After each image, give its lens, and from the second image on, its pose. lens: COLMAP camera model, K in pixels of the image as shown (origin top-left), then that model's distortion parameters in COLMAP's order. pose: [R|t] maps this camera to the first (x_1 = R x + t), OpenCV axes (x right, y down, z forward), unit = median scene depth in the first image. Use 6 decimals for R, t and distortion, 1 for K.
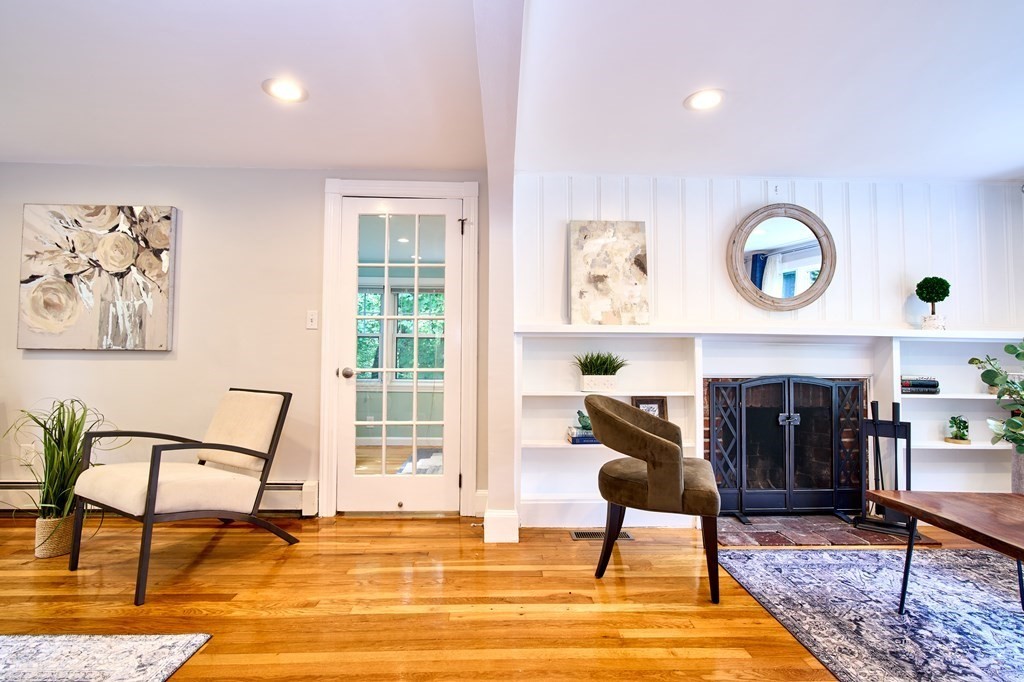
lens RADIAL K [[475.5, 0, 512.0], [0, 475.5, 341.0], [0, 0, 1]] dist [-0.014350, 0.007600]
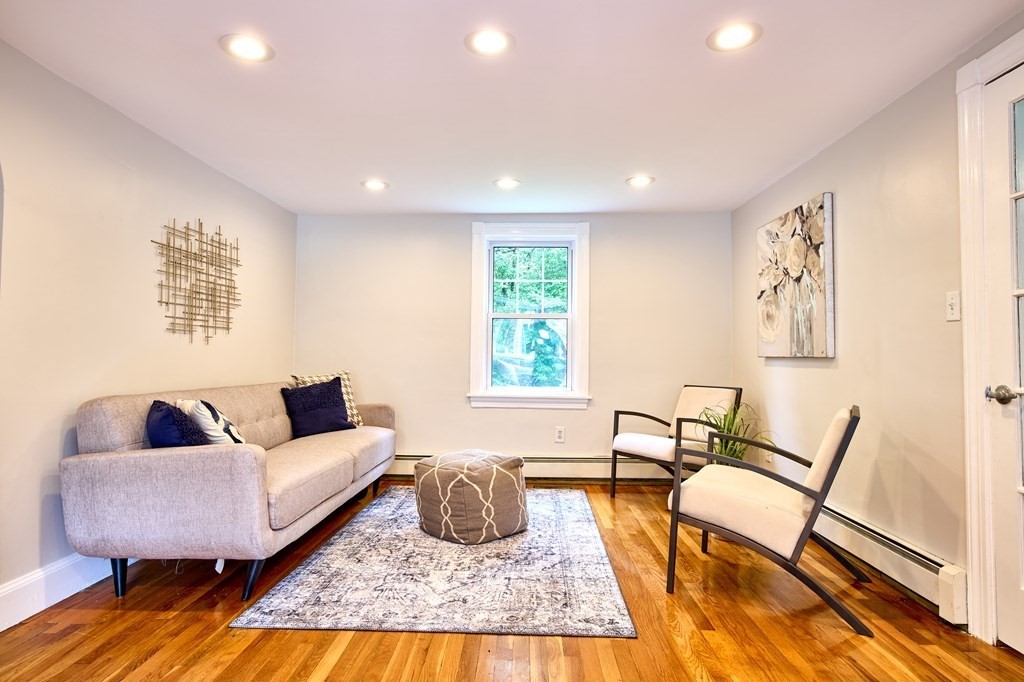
lens RADIAL K [[582.7, 0, 512.0], [0, 582.7, 341.0], [0, 0, 1]] dist [-0.000856, -0.000228]
pose [[-0.064956, -0.036075, -0.997236, 0.385161], [0.025519, 0.998959, -0.037799, 0.015538], [0.997562, -0.027904, -0.063968, 0.489371]]
